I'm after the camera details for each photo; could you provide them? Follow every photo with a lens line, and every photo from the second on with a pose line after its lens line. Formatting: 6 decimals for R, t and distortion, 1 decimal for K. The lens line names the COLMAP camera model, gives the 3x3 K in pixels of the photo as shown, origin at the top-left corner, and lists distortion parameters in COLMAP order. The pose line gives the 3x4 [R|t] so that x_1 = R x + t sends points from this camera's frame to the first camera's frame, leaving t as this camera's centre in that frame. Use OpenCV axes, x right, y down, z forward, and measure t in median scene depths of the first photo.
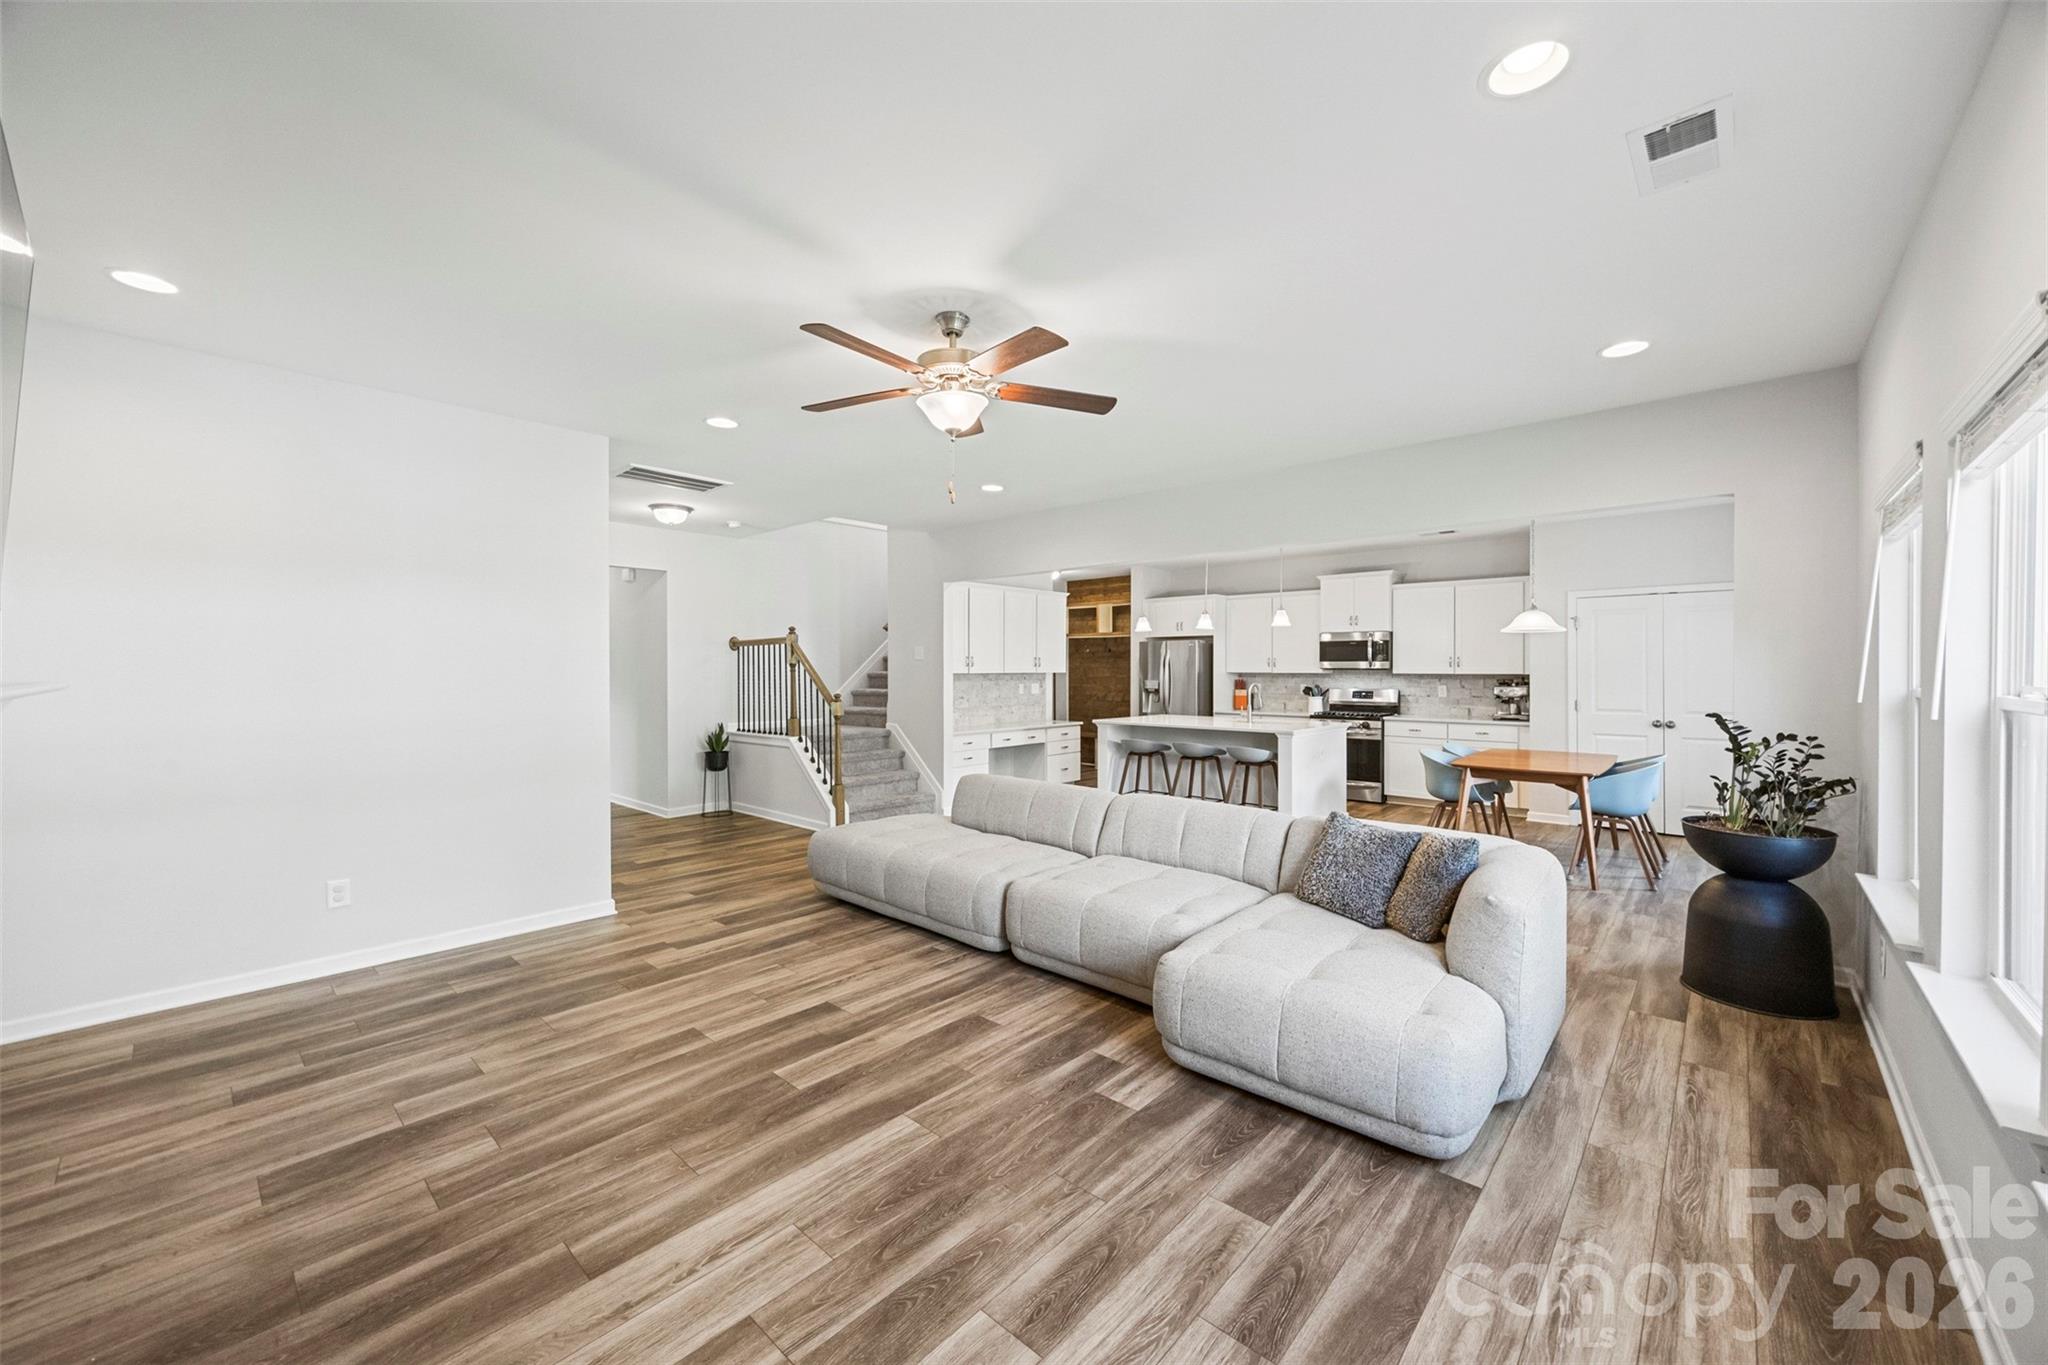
lens RADIAL K [[773.6, 0, 1018.3], [0, 773.6, 684.9], [0, 0, 1]] dist [-0.004893, 0.000250]
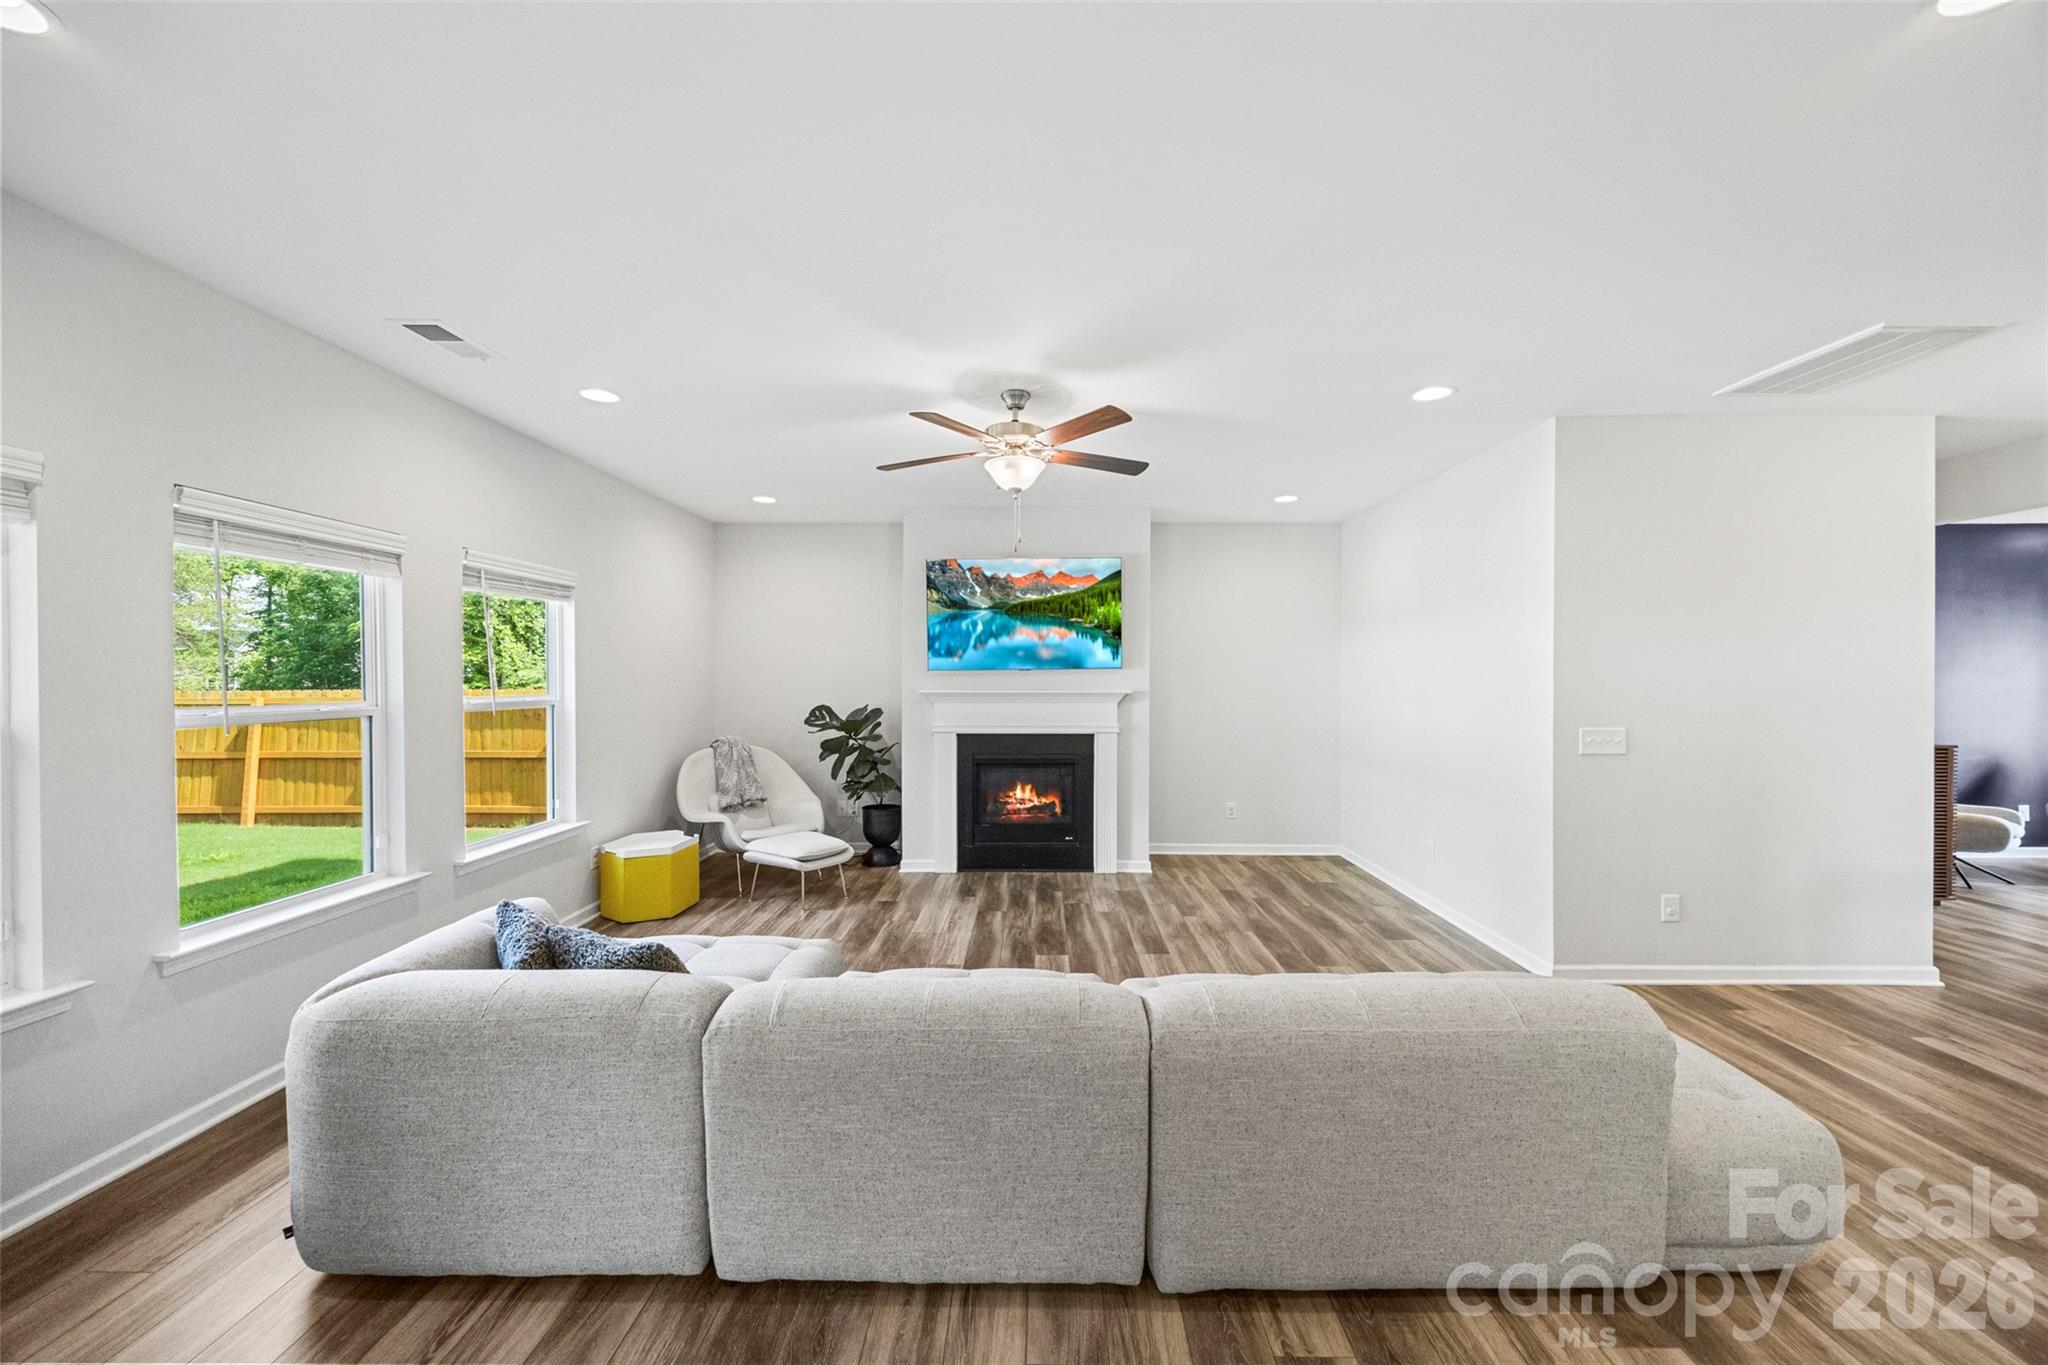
lens RADIAL K [[773.6, 0, 1040.8], [0, 773.6, 704.3], [0, 0, 1]] dist [-0.004893, 0.000250]
pose [[-0.728861, 0.023256, -0.684266, 0.256036], [-0.016558, 0.998532, 0.051574, -0.023314], [0.684461, 0.048920, -0.727406, 0.698802]]
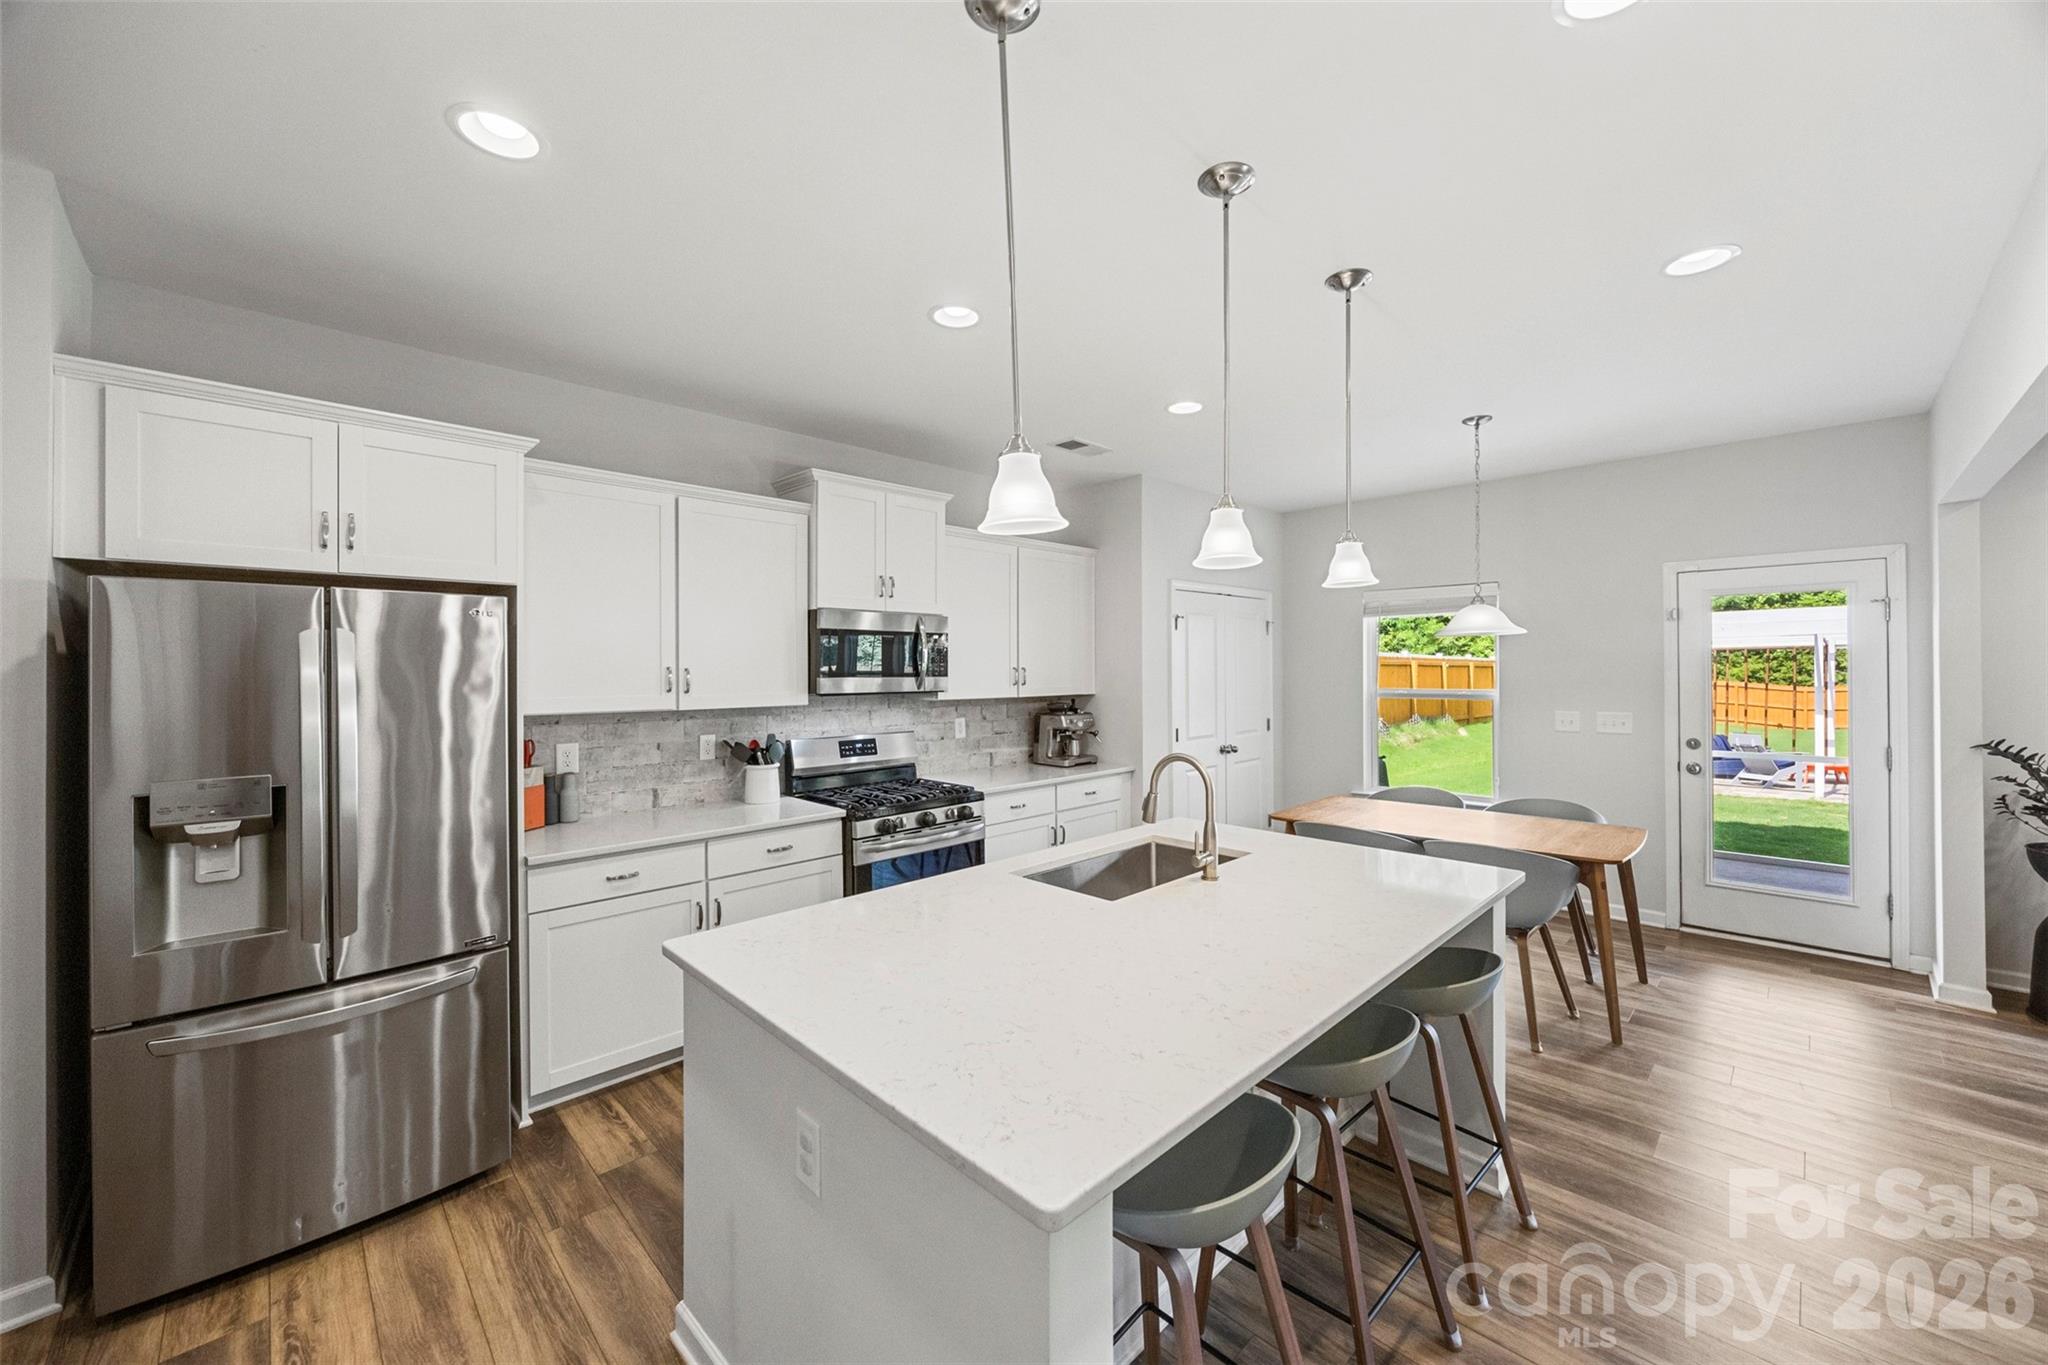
lens RADIAL K [[773.6, 0, 1028.6], [0, 773.6, 671.3], [0, 0, 1]] dist [-0.004893, 0.000250]
pose [[0.042783, -0.006141, 0.999066, -0.016776], [0.025050, 0.999673, 0.005072, -0.036064], [-0.998770, 0.024809, 0.042923, 0.951215]]
